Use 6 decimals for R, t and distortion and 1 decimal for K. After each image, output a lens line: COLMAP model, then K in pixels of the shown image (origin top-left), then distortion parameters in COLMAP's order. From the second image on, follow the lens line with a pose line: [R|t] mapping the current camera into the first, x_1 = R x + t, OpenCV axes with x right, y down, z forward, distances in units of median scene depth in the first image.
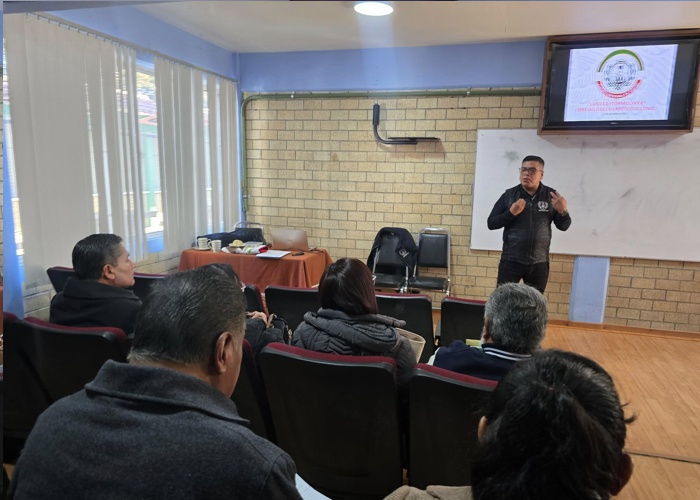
lens RADIAL K [[481.9, 0, 359.9], [0, 481.9, 263.0], [0, 0, 1]] dist [0.060686, -0.052876]
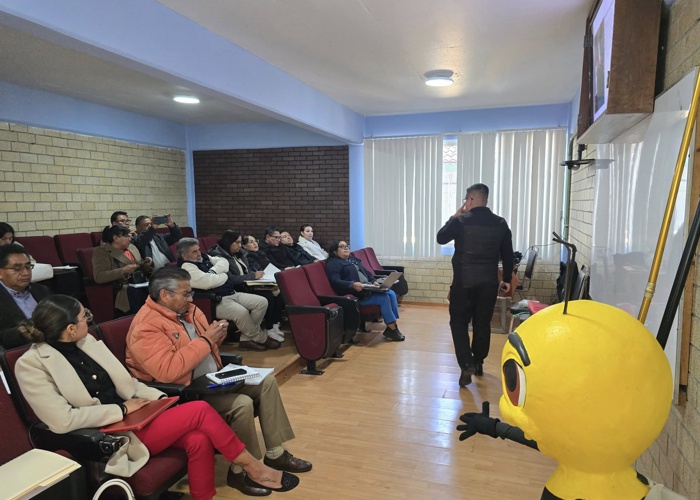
lens RADIAL K [[503.5, 0, 373.5], [0, 503.5, 261.9], [0, 0, 1]] dist [0.068657, -0.071885]
pose [[-0.027417, 0.096372, -0.994968, 1.106179], [-0.182618, 0.978108, 0.099771, -0.105611], [0.982802, 0.184435, -0.009217, 0.685345]]
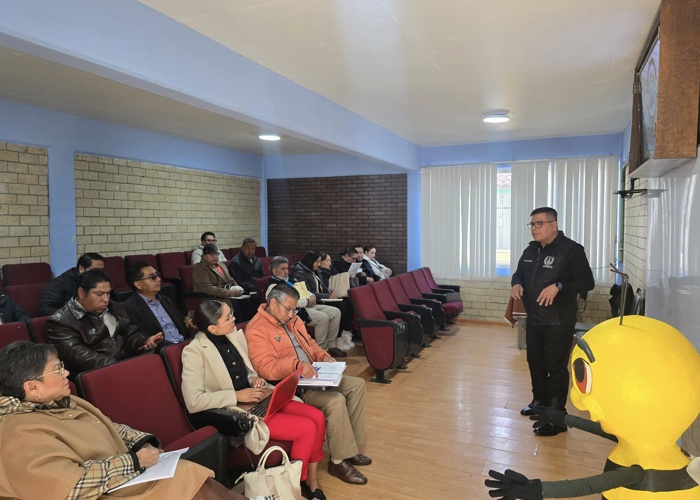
lens RADIAL K [[499.8, 0, 363.0], [0, 499.8, 242.2], [0, 0, 1]] dist [0.066272, -0.071604]
pose [[-0.136487, 0.020503, -0.990430, 1.211732], [-0.185965, 0.981482, 0.045945, -0.109981], [0.973030, 0.190456, -0.130147, 0.647269]]
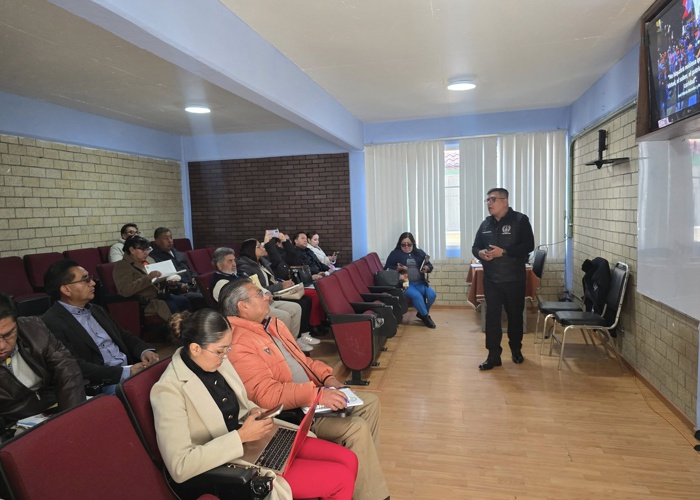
lens RADIAL K [[485.0, 0, 350.0], [0, 485.0, 250.0], [0, 0, 1]] dist [0.057458, -0.060529]
pose [[0.031399, 0.061972, -0.997584, 1.055107], [-0.151919, 0.986776, 0.056519, -0.074282], [0.987894, 0.149778, 0.040399, 0.520068]]
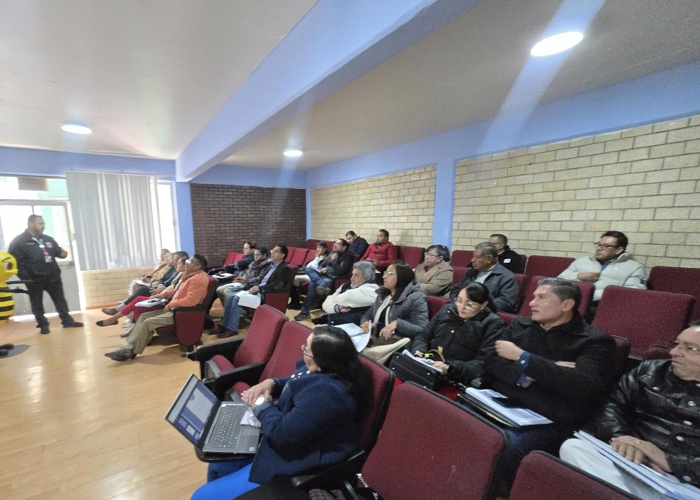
lens RADIAL K [[304.0, 0, 354.6], [0, 304.0, 274.4], [0, 0, 1]] dist [-0.009250, -0.000245]
pose [[-0.800912, -0.108120, 0.588940, -0.181851], [0.107224, 0.941768, 0.318710, -0.137718], [-0.589103, 0.318407, -0.742681, 0.707752]]
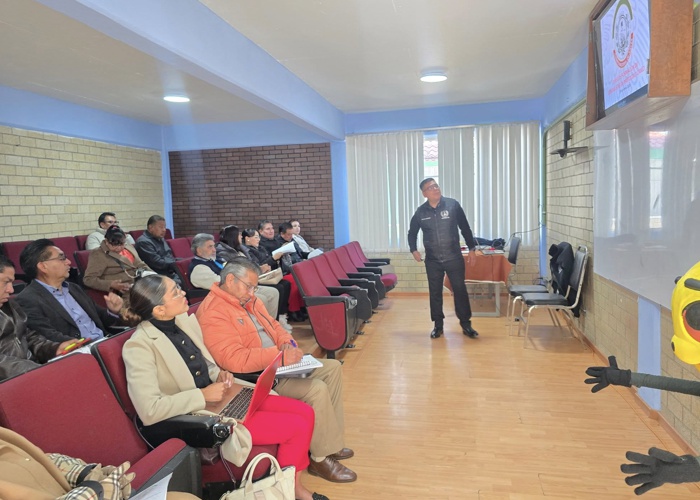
lens RADIAL K [[499.8, 0, 363.0], [0, 499.8, 242.2], [0, 0, 1]] dist [0.066272, -0.071604]
pose [[0.071625, 0.055544, -0.995884, 1.119997], [-0.148806, 0.987869, 0.044395, -0.063359], [0.986269, 0.145014, 0.079021, 0.554286]]
